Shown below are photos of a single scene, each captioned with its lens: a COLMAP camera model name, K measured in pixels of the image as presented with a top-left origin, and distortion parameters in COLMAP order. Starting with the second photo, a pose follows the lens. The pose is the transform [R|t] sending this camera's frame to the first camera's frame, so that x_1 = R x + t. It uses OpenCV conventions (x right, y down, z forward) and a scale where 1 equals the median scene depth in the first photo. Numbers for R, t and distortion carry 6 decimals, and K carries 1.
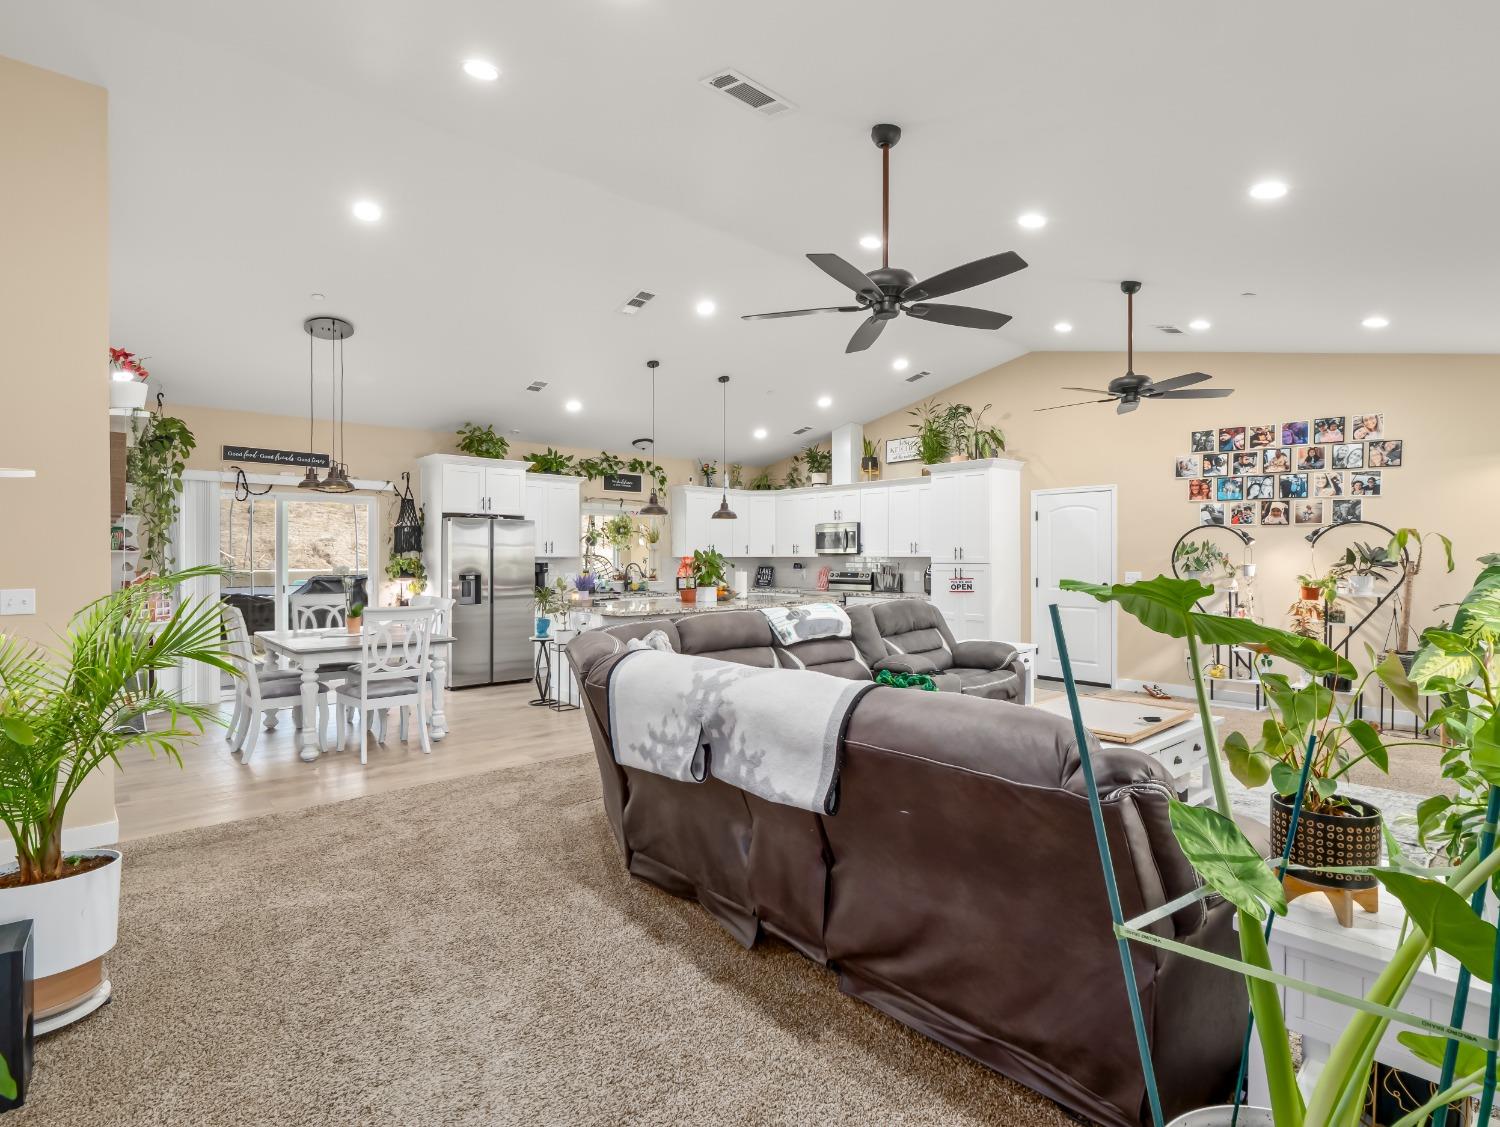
lens RADIAL K [[754.6, 0, 745.0], [0, 754.6, 557.7], [0, 0, 1]] dist [-0.008917, 0.000042]
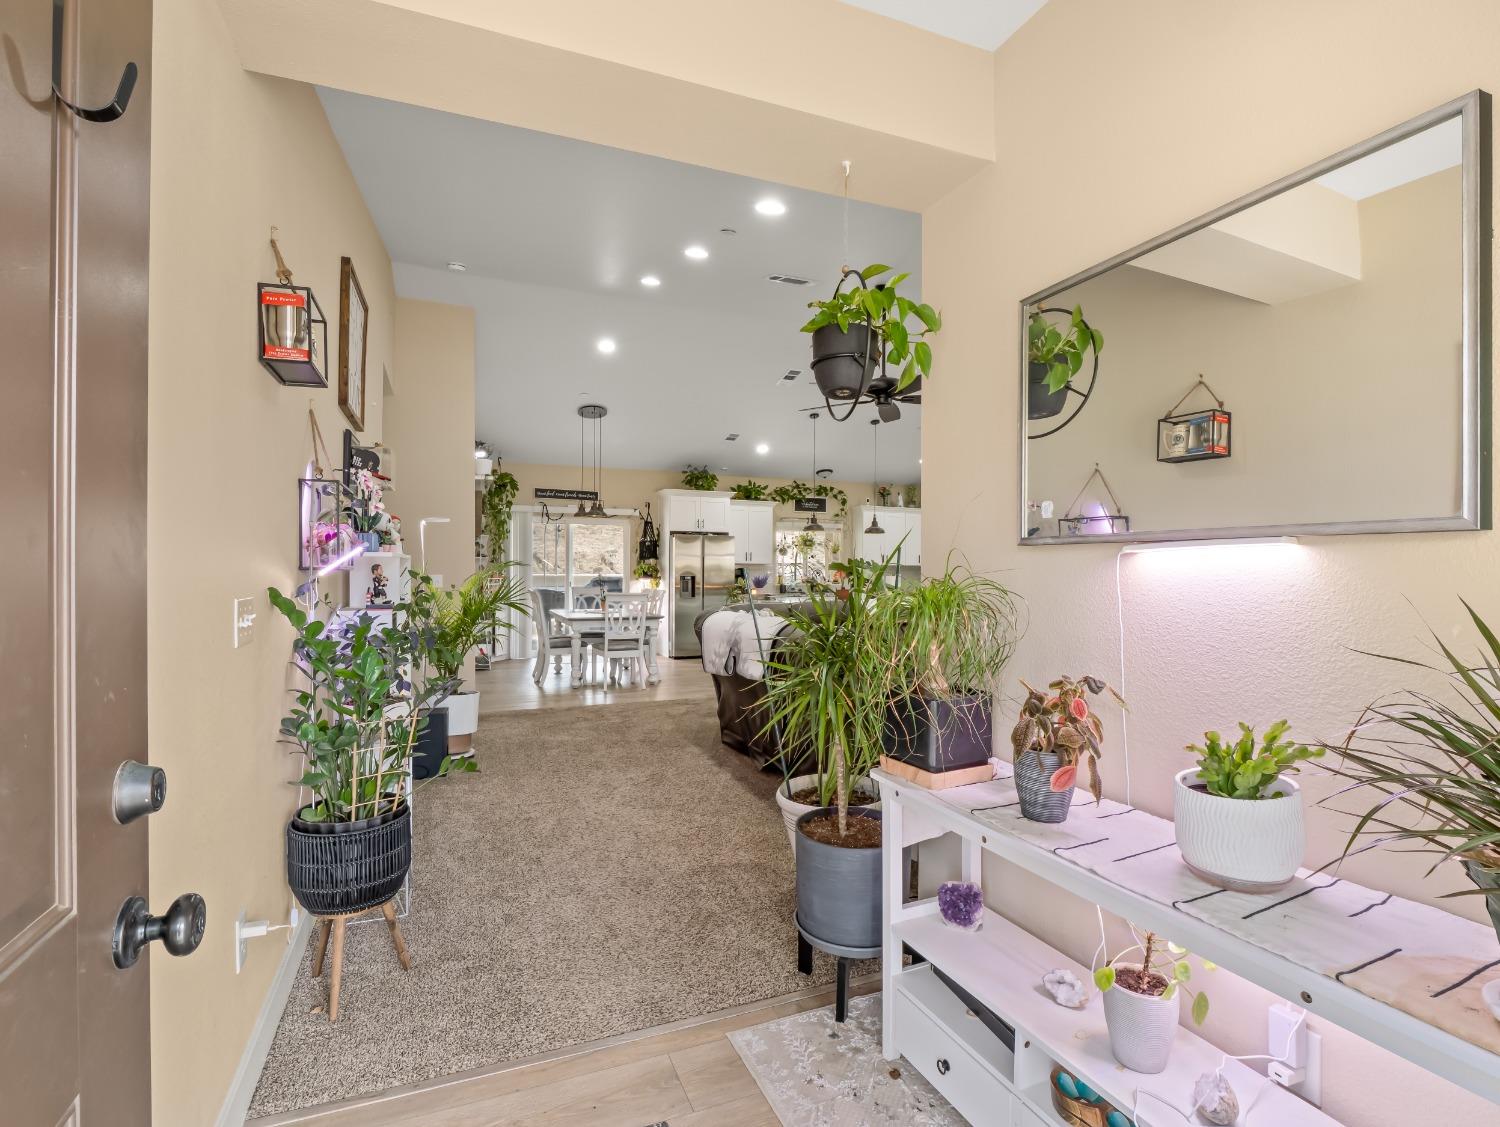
lens RADIAL K [[722.6, 0, 745.1], [0, 722.6, 572.7], [0, 0, 1]] dist [-0.010941, -0.001275]
pose [[0.943403, 0.009377, -0.331517, 0.189452], [-0.007682, 0.999950, 0.006422, 0.008328], [0.331561, -0.003511, 0.943427, -0.232528]]
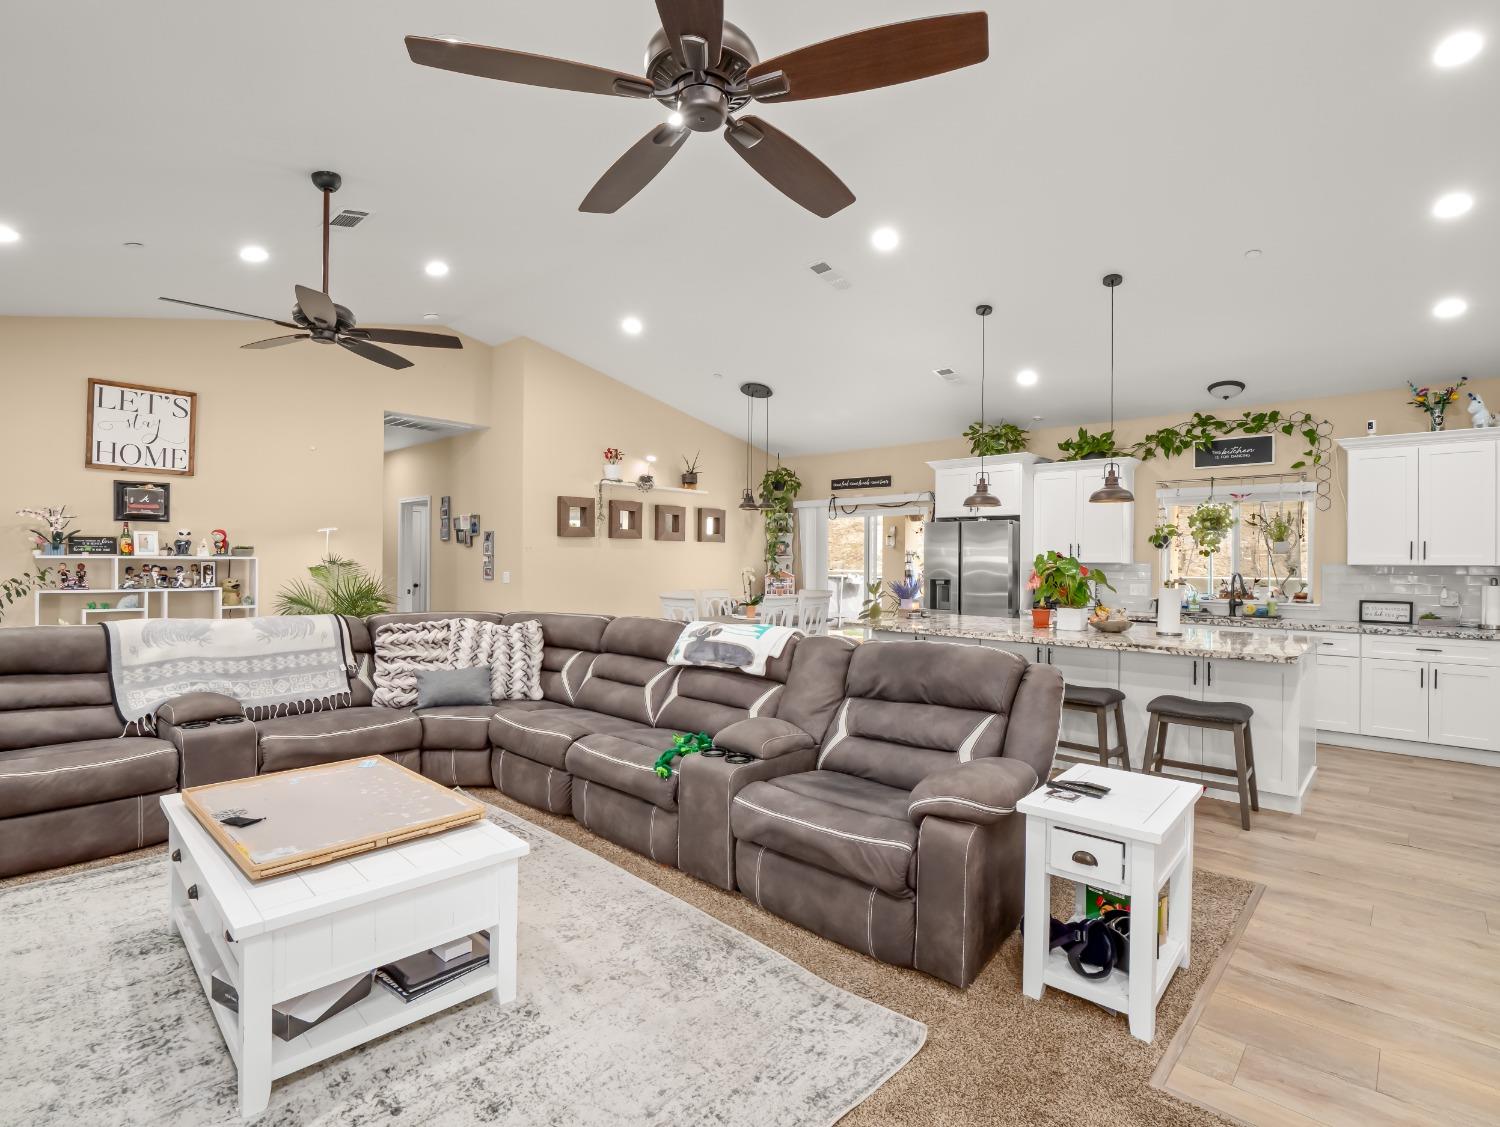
lens RADIAL K [[722.6, 0, 741.9], [0, 722.6, 563.8], [0, 0, 1]] dist [-0.010941, -0.001275]
pose [[0.086367, 0.005407, -0.996249, 0.614752], [-0.008876, 0.999950, 0.004658, 0.000141], [0.996224, 0.008440, 0.086411, 0.723400]]
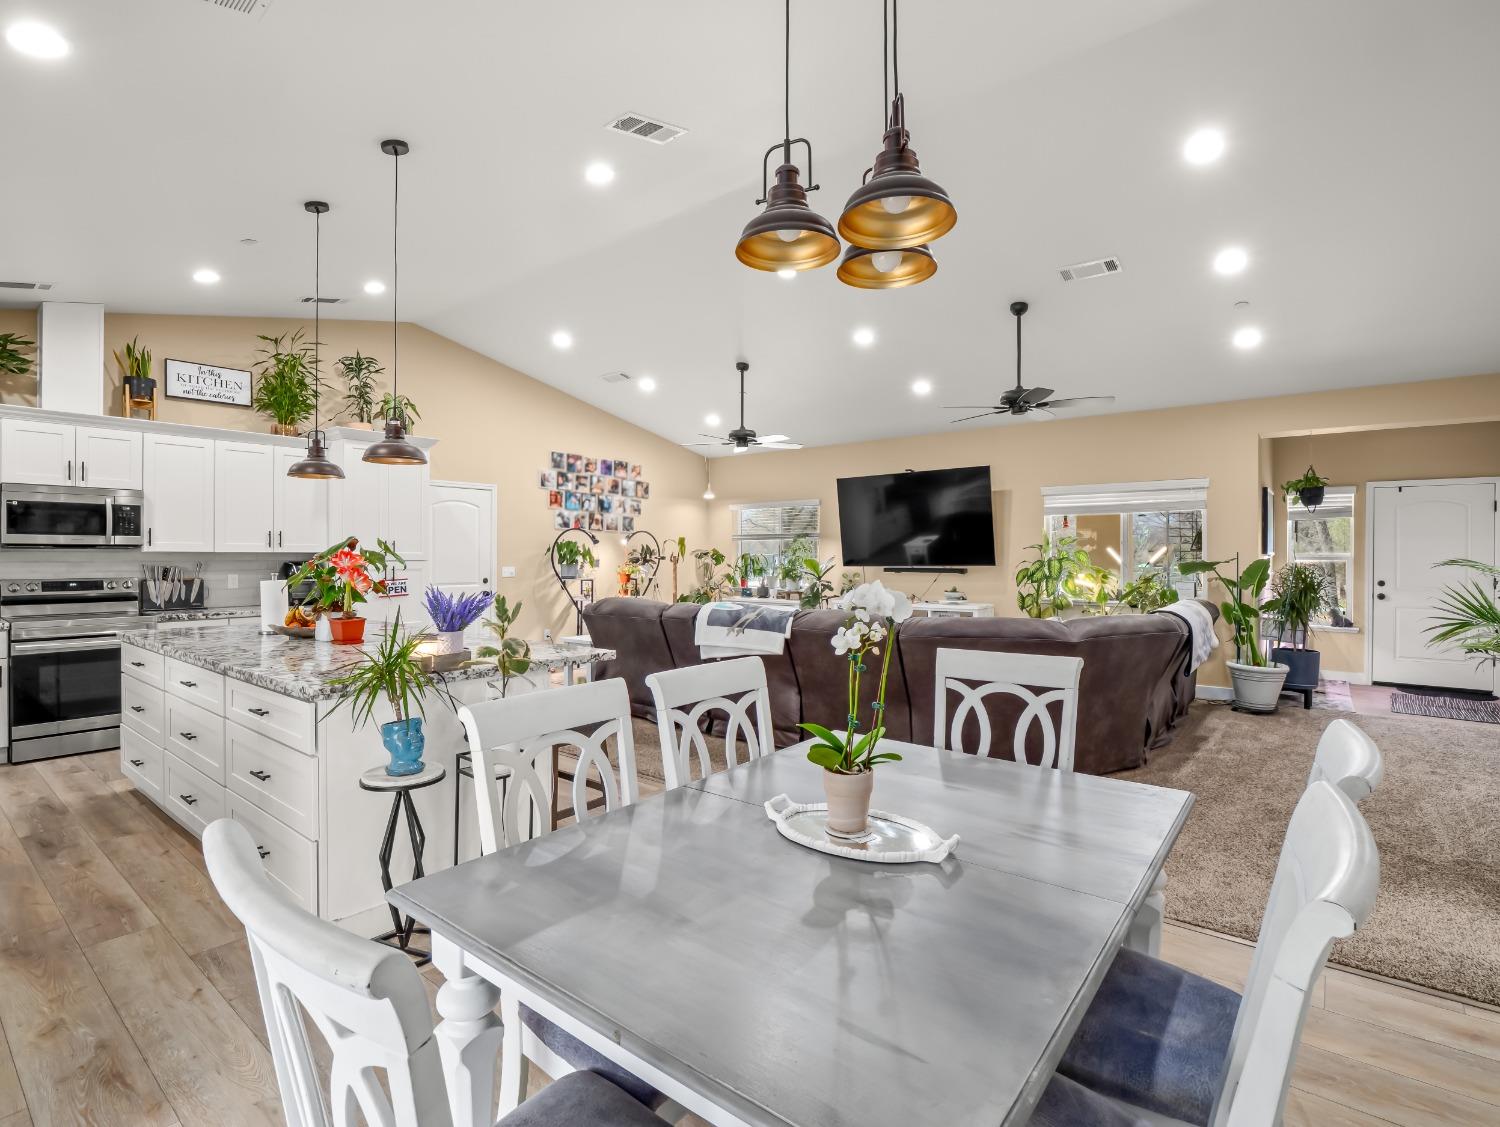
lens RADIAL K [[722.6, 0, 753.4], [0, 722.6, 560.2], [0, 0, 1]] dist [-0.010941, -0.001275]
pose [[-0.168972, -0.004669, 0.985610, -0.638713], [0.002141, 0.999985, 0.005105, 0.004920], [-0.985618, 0.002972, -0.168960, 0.902006]]
